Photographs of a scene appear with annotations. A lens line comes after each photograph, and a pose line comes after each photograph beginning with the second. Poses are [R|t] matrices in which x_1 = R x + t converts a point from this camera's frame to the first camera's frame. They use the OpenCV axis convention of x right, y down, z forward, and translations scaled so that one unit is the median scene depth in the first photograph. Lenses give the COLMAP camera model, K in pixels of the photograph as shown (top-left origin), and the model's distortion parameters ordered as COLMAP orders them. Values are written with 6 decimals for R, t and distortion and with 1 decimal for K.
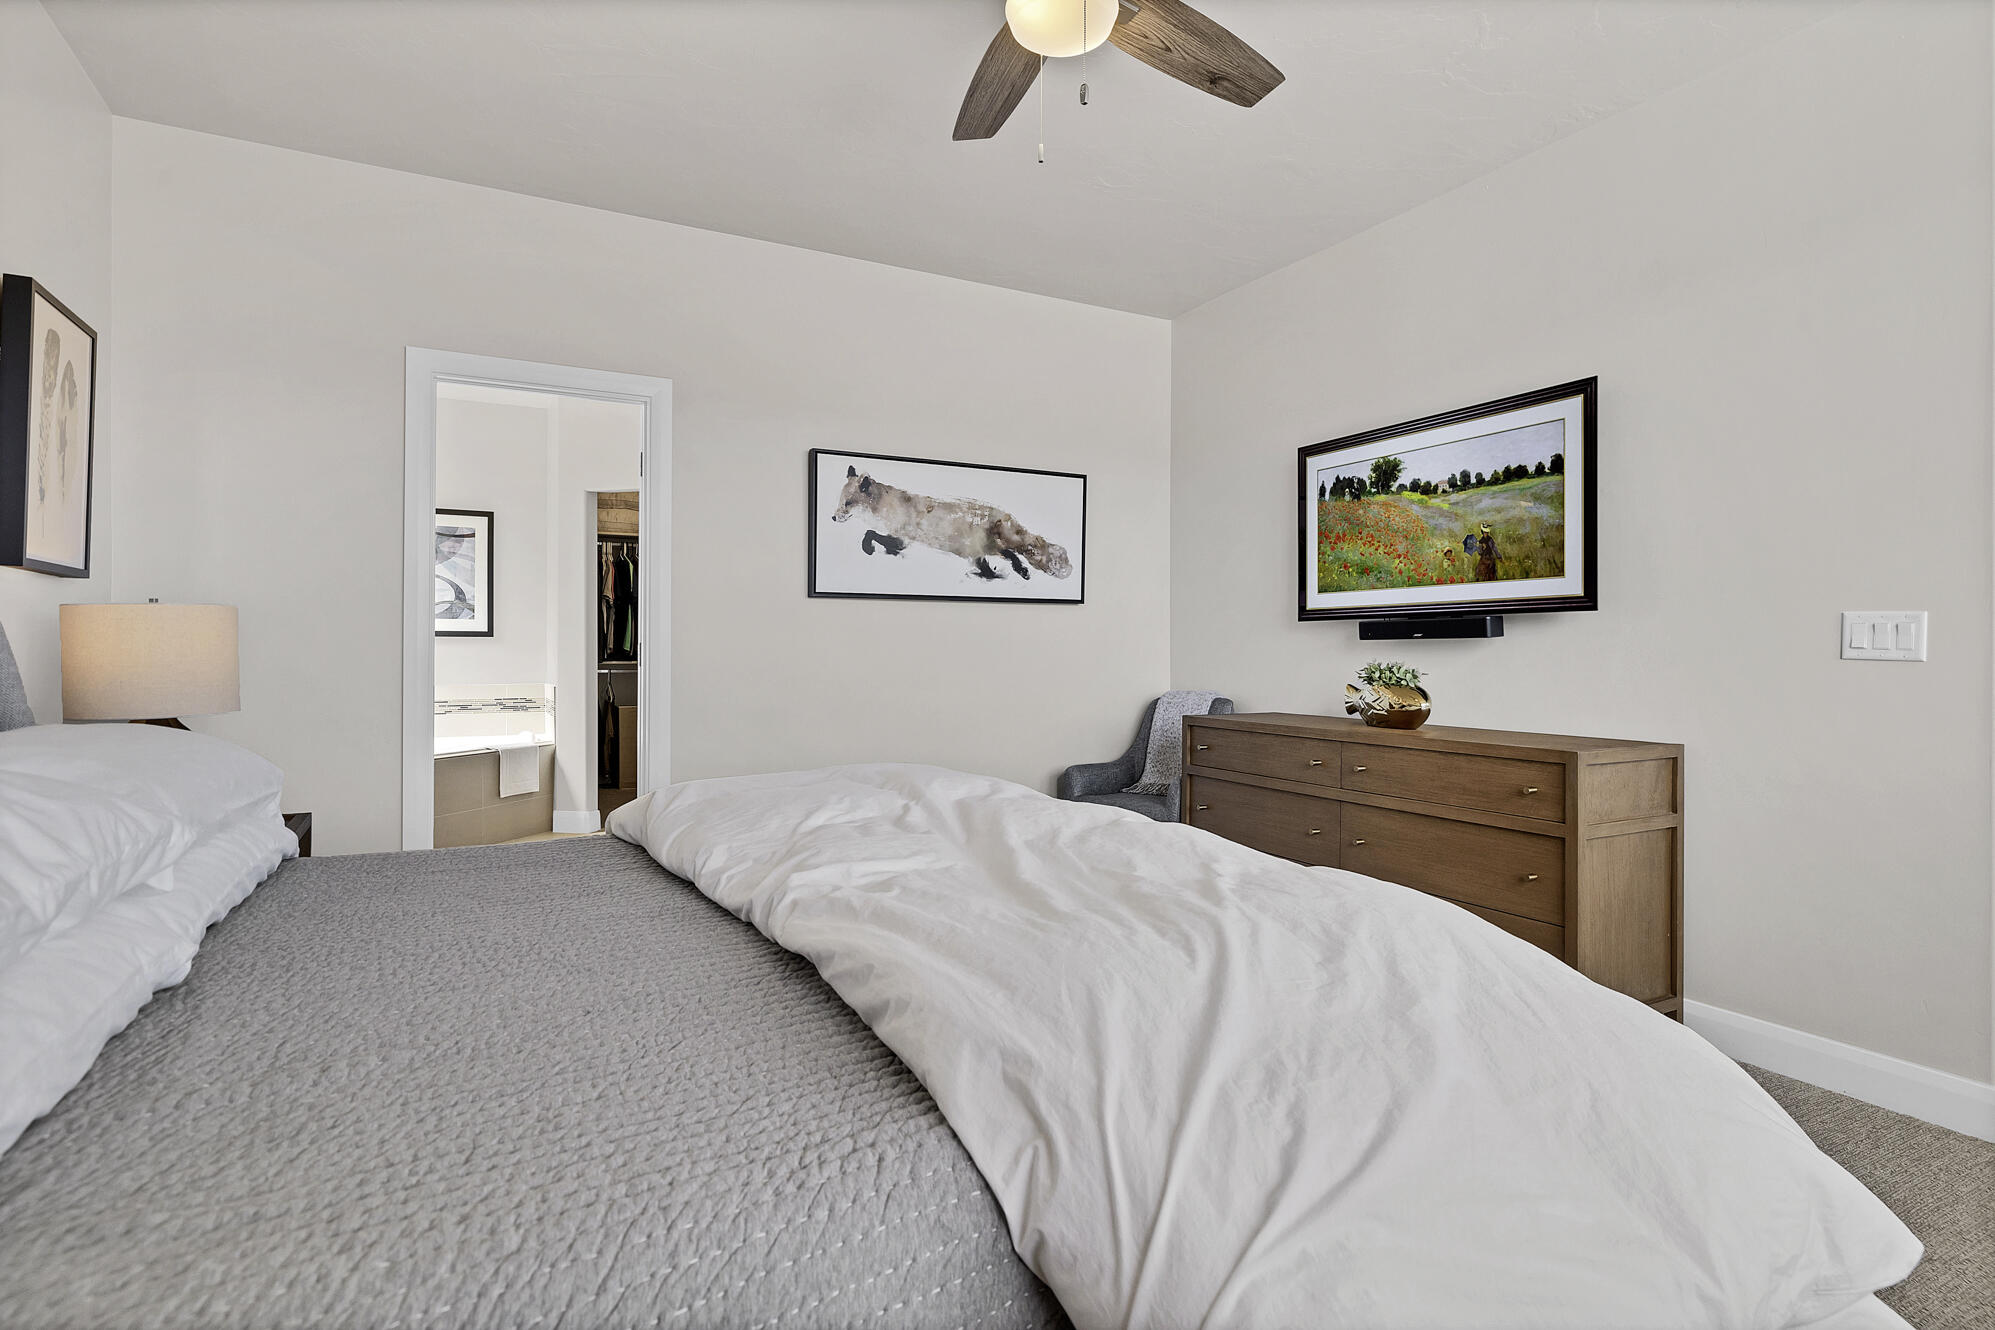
lens RADIAL K [[1013.1, 0, 1001.3], [0, 1013.1, 647.4], [0, 0, 1]] dist [-0.005118, 0.001220]
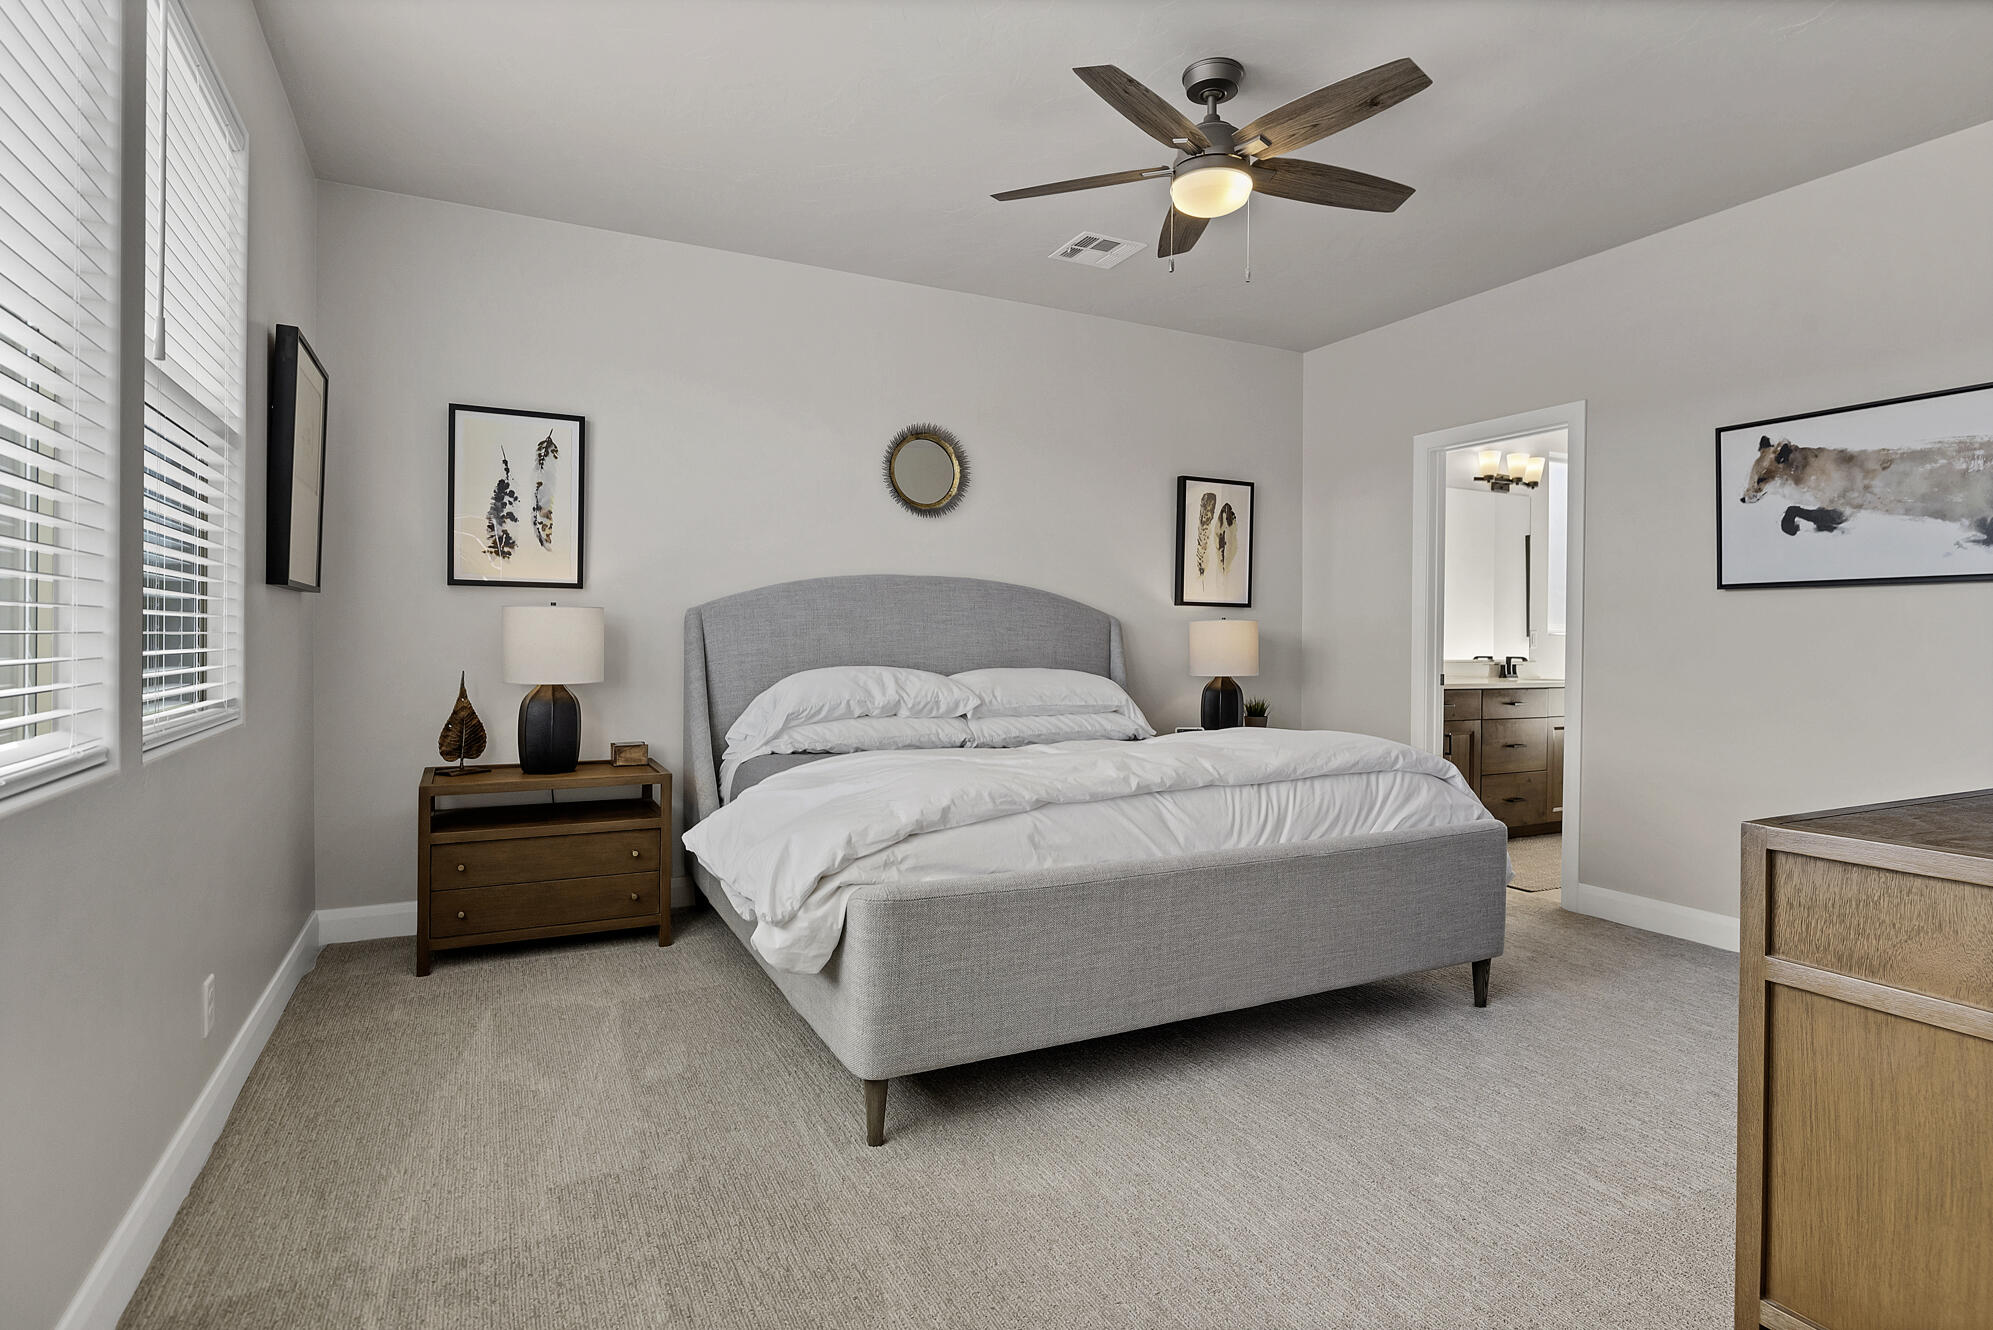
lens RADIAL K [[1012.1, 0, 995.7], [0, 1012.1, 653.8], [0, 0, 1]] dist [-0.005118, 0.001220]
pose [[-0.022996, 0.011249, -0.999672, 0.721195], [-0.008724, 0.999896, 0.011452, 0.003014], [0.999697, 0.008985, -0.022895, 0.357076]]
